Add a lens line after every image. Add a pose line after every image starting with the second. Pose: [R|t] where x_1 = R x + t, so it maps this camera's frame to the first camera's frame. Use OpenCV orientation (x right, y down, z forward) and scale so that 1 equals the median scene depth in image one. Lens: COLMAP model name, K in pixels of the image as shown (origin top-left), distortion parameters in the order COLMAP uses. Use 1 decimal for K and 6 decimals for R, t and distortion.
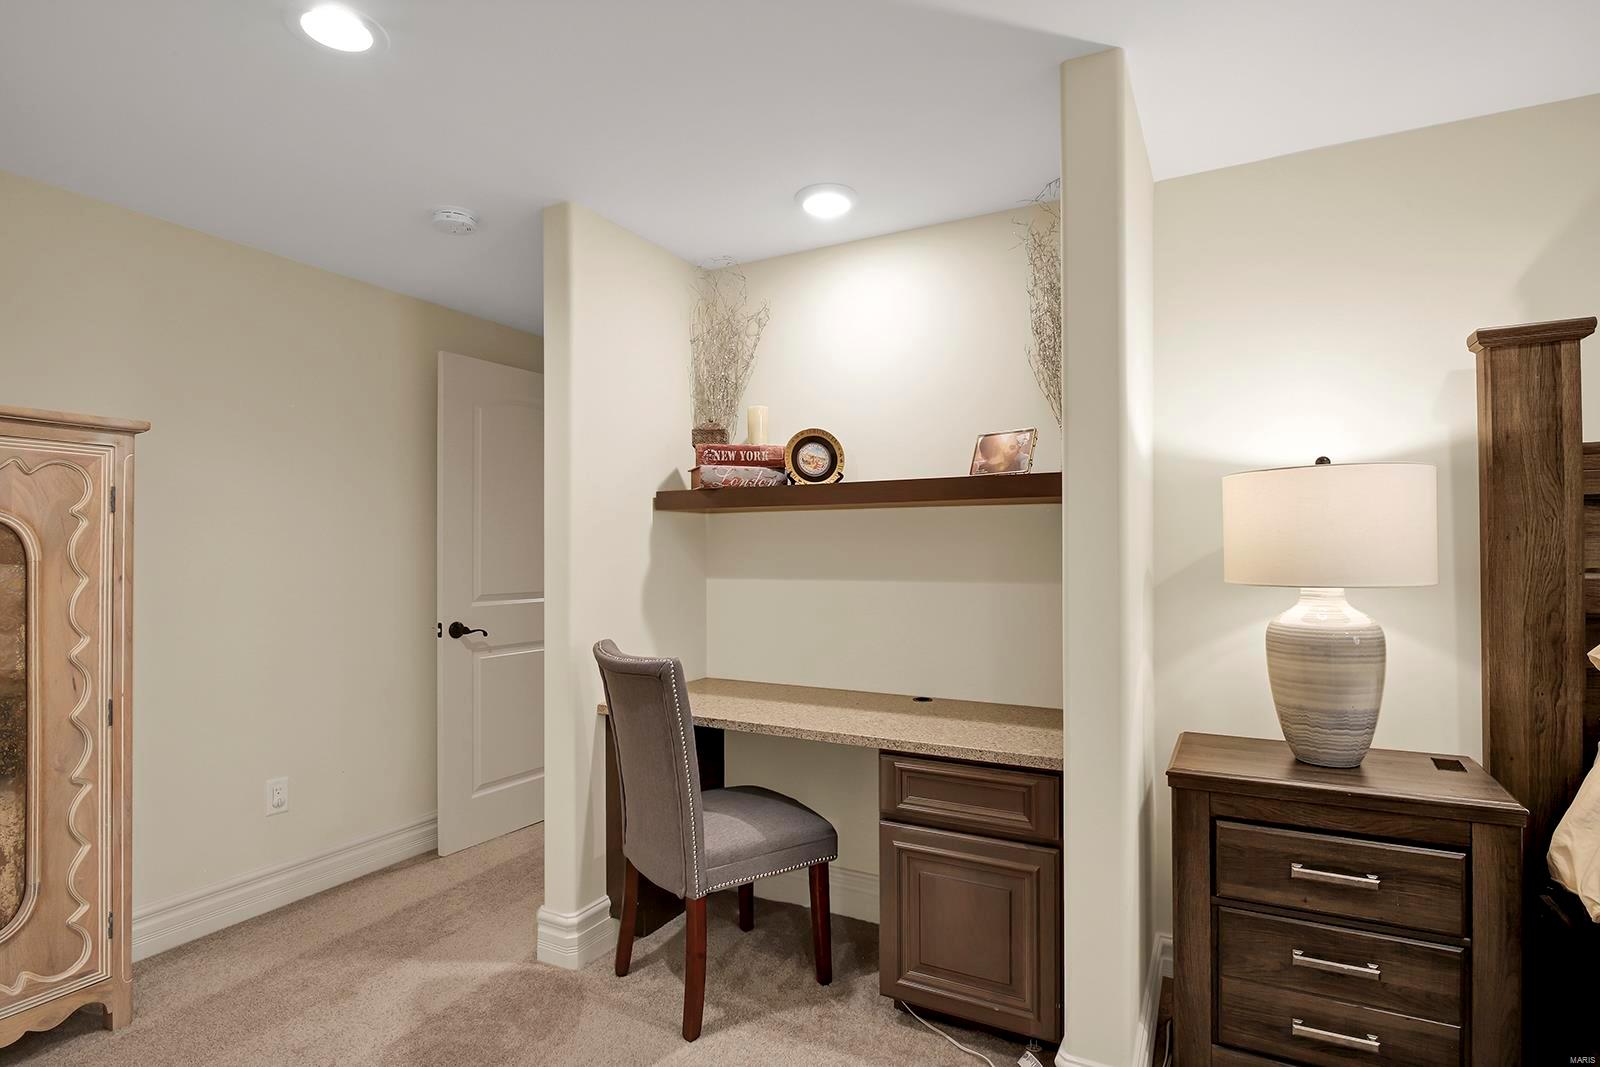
lens RADIAL K [[804.4, 0, 794.1], [0, 804.4, 534.4], [0, 0, 1]] dist [0.000333, -0.013505]
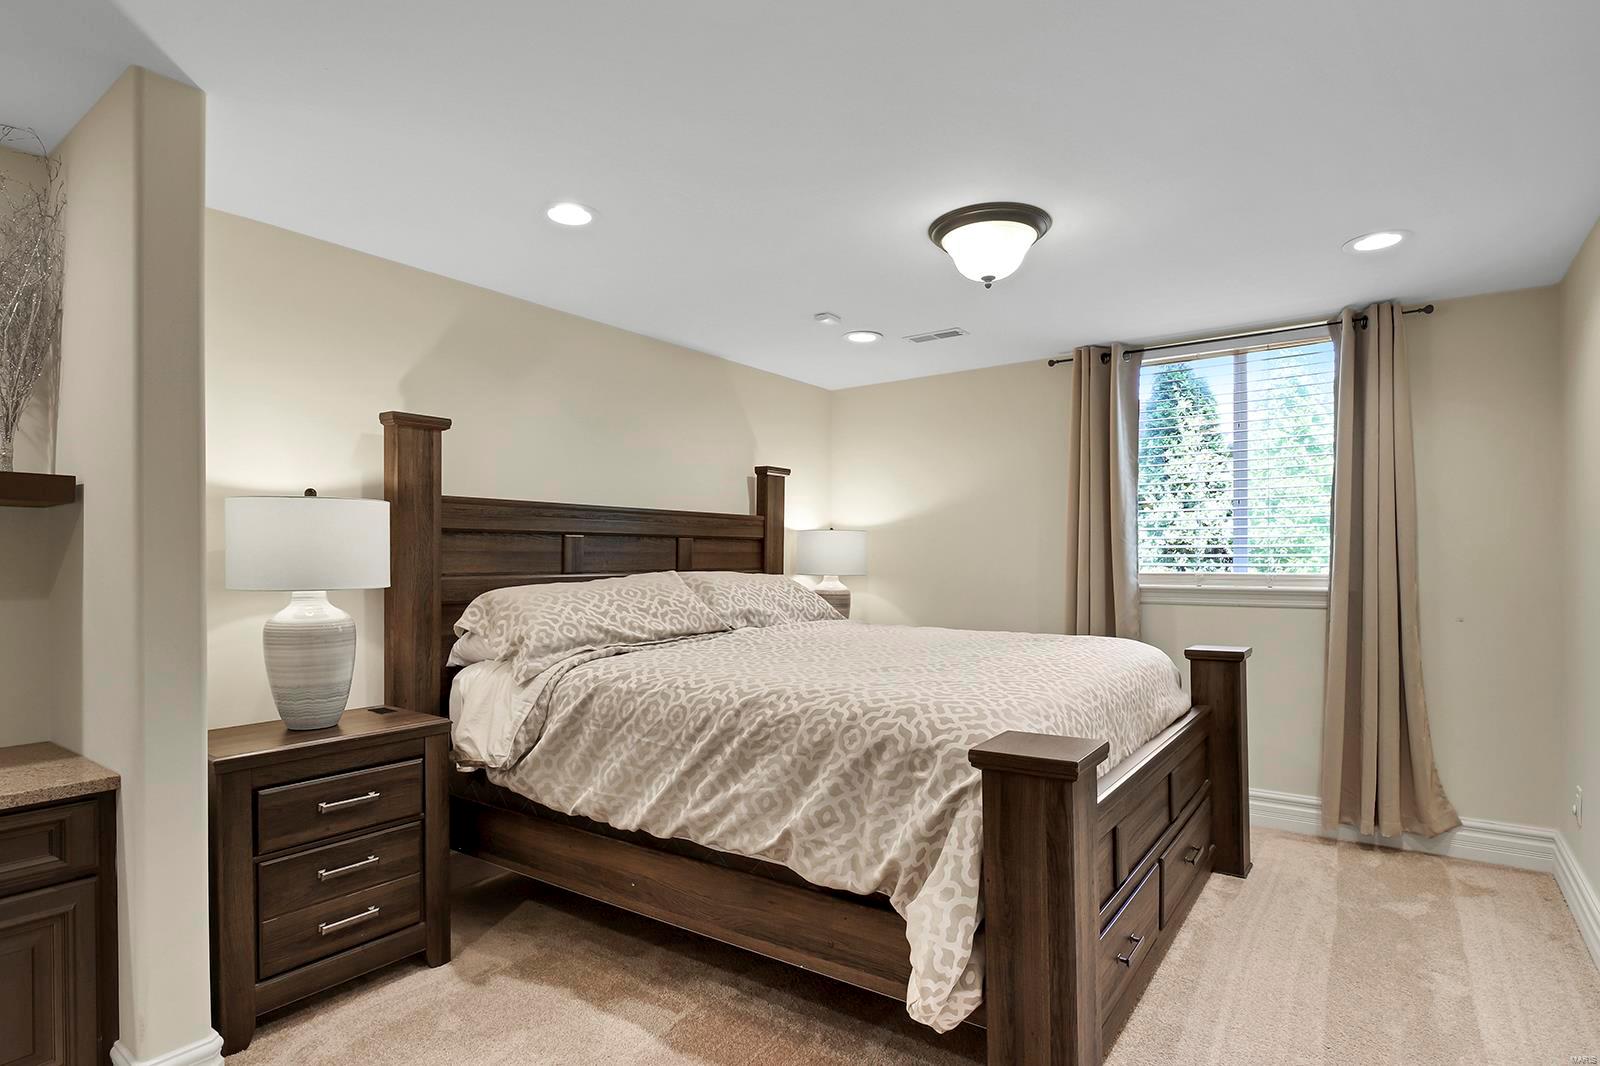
lens RADIAL K [[804.4, 0, 794.1], [0, 804.4, 533.9], [0, 0, 1]] dist [0.000333, -0.013505]
pose [[0.142598, 0.035944, 0.989128, -0.514919], [-0.018815, 0.999258, -0.033599, 0.004089], [-0.989602, -0.013819, 0.143169, 0.058546]]
